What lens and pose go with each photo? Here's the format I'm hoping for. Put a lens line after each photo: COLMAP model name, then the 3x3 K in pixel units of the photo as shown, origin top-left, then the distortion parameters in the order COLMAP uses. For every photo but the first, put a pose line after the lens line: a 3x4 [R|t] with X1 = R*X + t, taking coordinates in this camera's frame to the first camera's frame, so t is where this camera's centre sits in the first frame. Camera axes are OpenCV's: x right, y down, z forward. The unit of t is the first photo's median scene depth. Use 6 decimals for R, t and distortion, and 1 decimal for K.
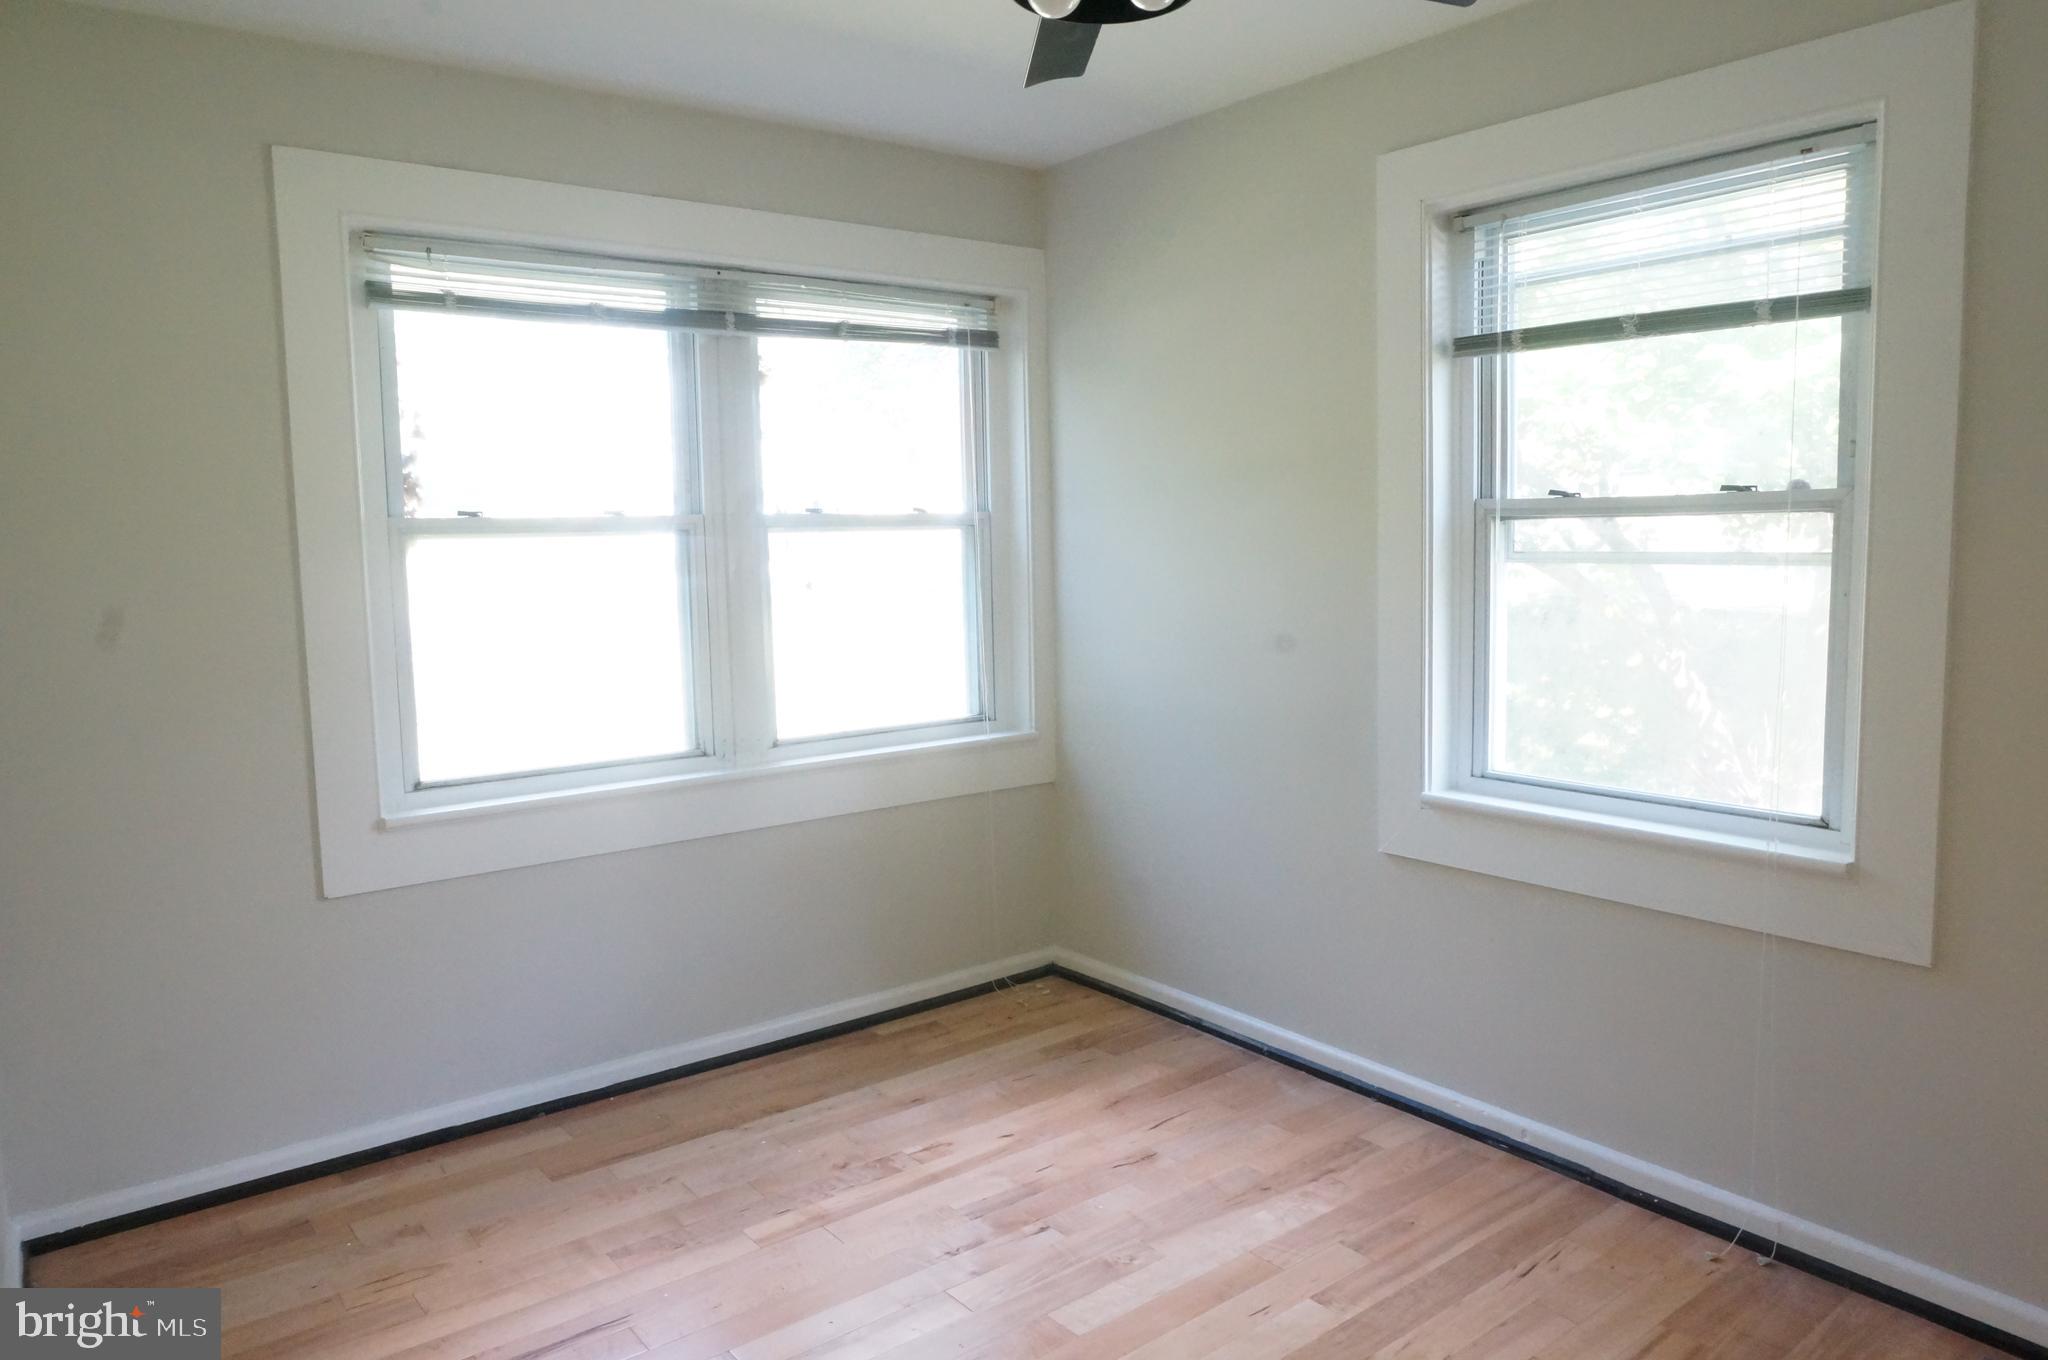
lens RADIAL K [[1364.1, 0, 1022.3], [0, 1364.1, 671.9], [0, 0, 1]] dist [-0.048817, 0.032165]
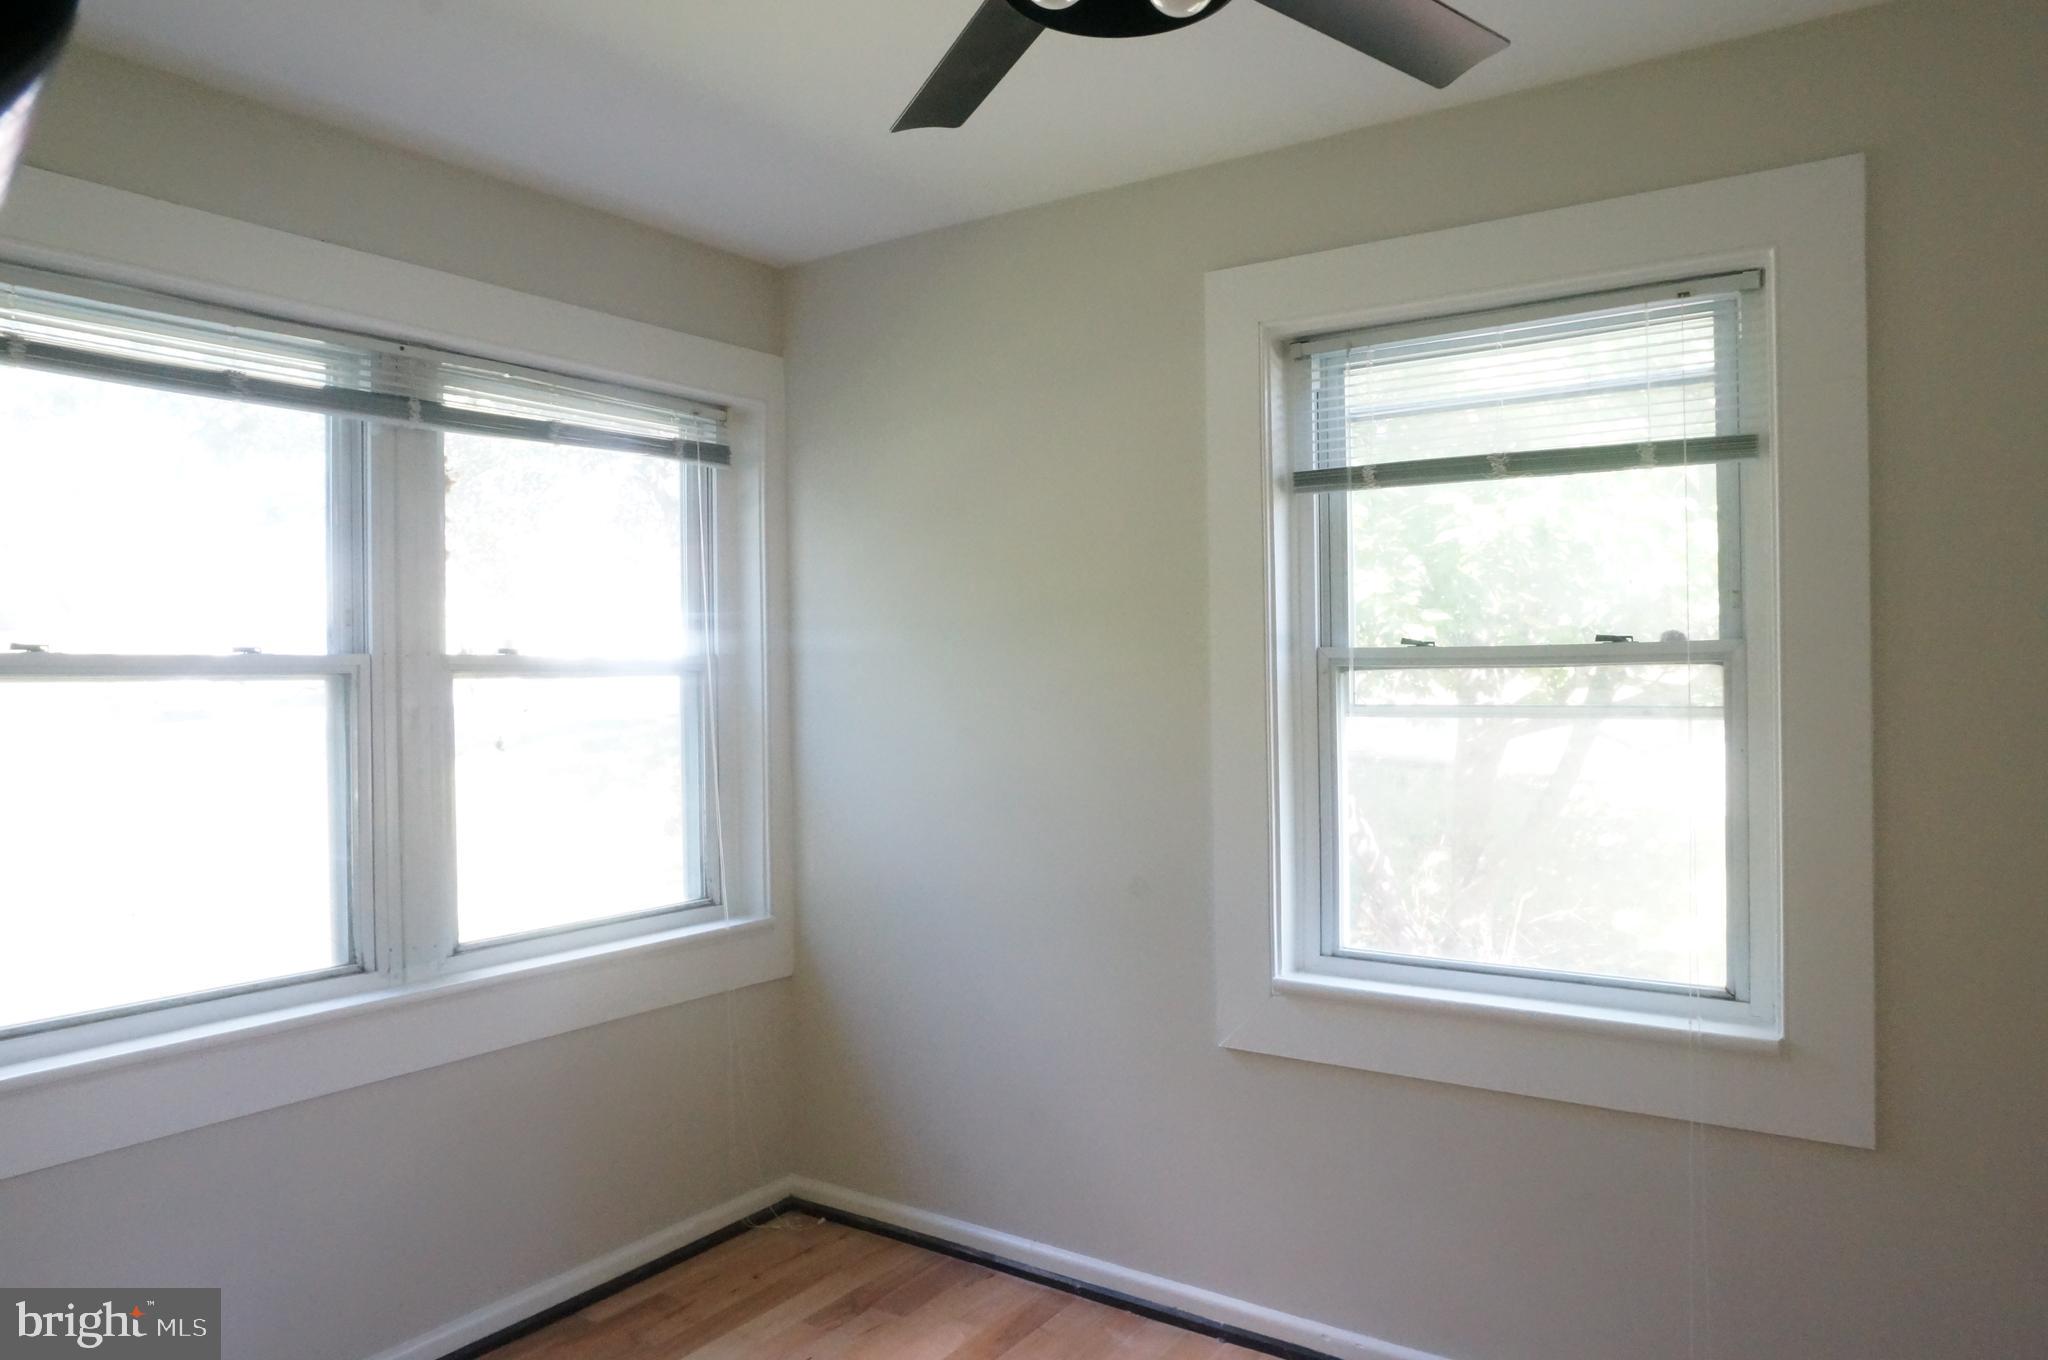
lens RADIAL K [[1364.1, 0, 1011.8], [0, 1364.1, 678.4], [0, 0, 1]] dist [-0.048817, 0.032165]
pose [[0.954210, 0.007975, 0.299032, -0.136340], [0.023142, 0.994681, -0.100373, -0.019872], [-0.298242, 0.102697, 0.948950, 0.198310]]
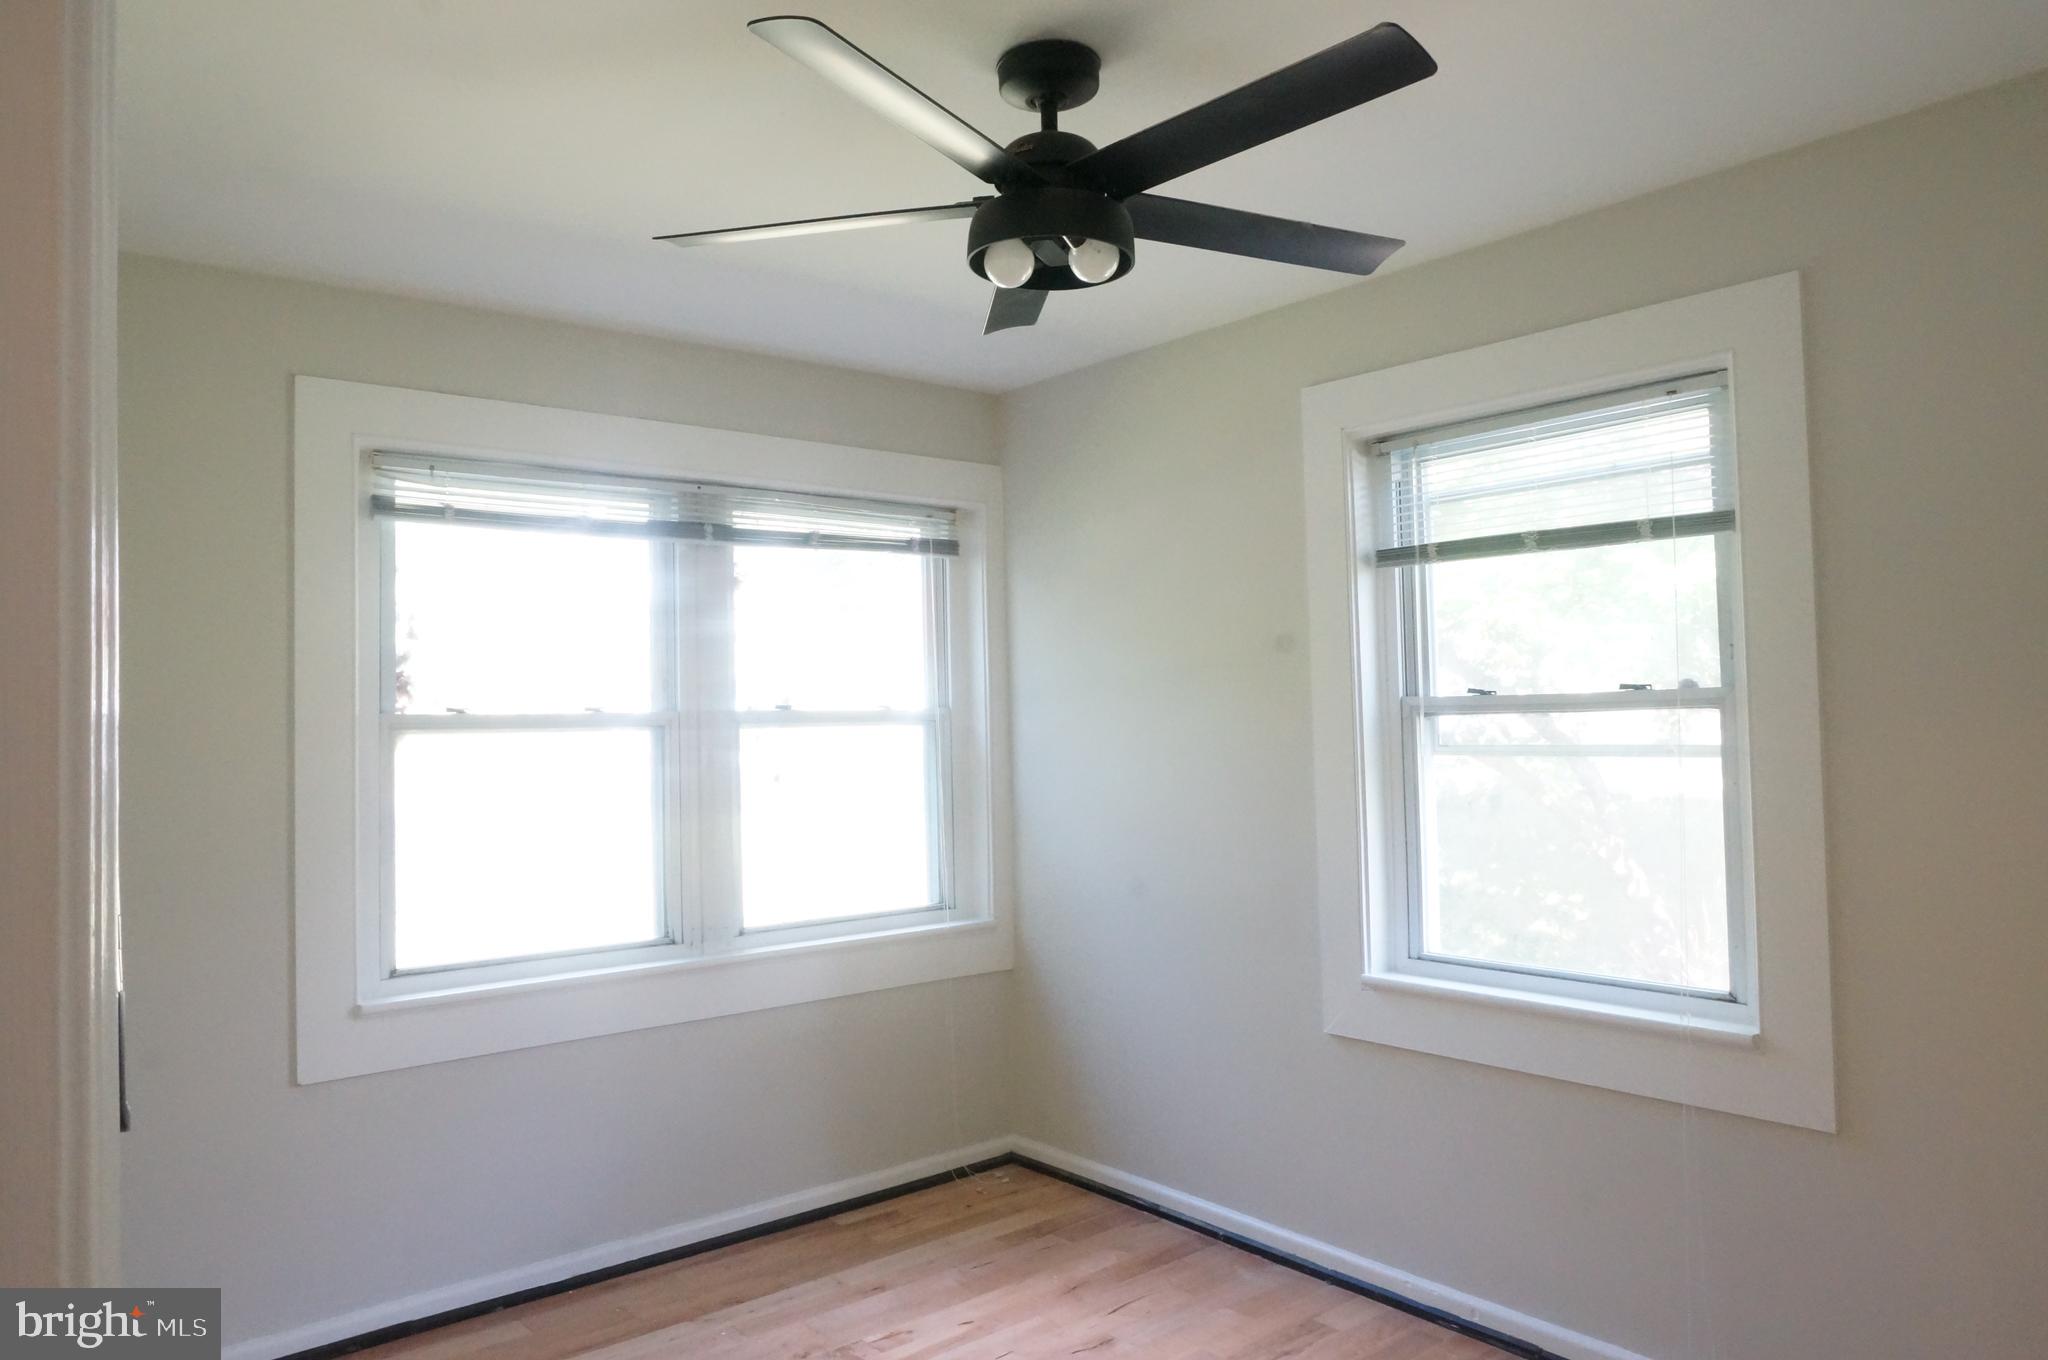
lens RADIAL K [[1364.1, 0, 1025.3], [0, 1364.1, 671.3], [0, 0, 1]] dist [-0.048817, 0.032165]
pose [[0.999453, 0.000111, 0.033071, -0.000942], [0.004517, 0.990167, -0.139818, 0.002481], [-0.032762, 0.139891, 0.989625, -0.064516]]
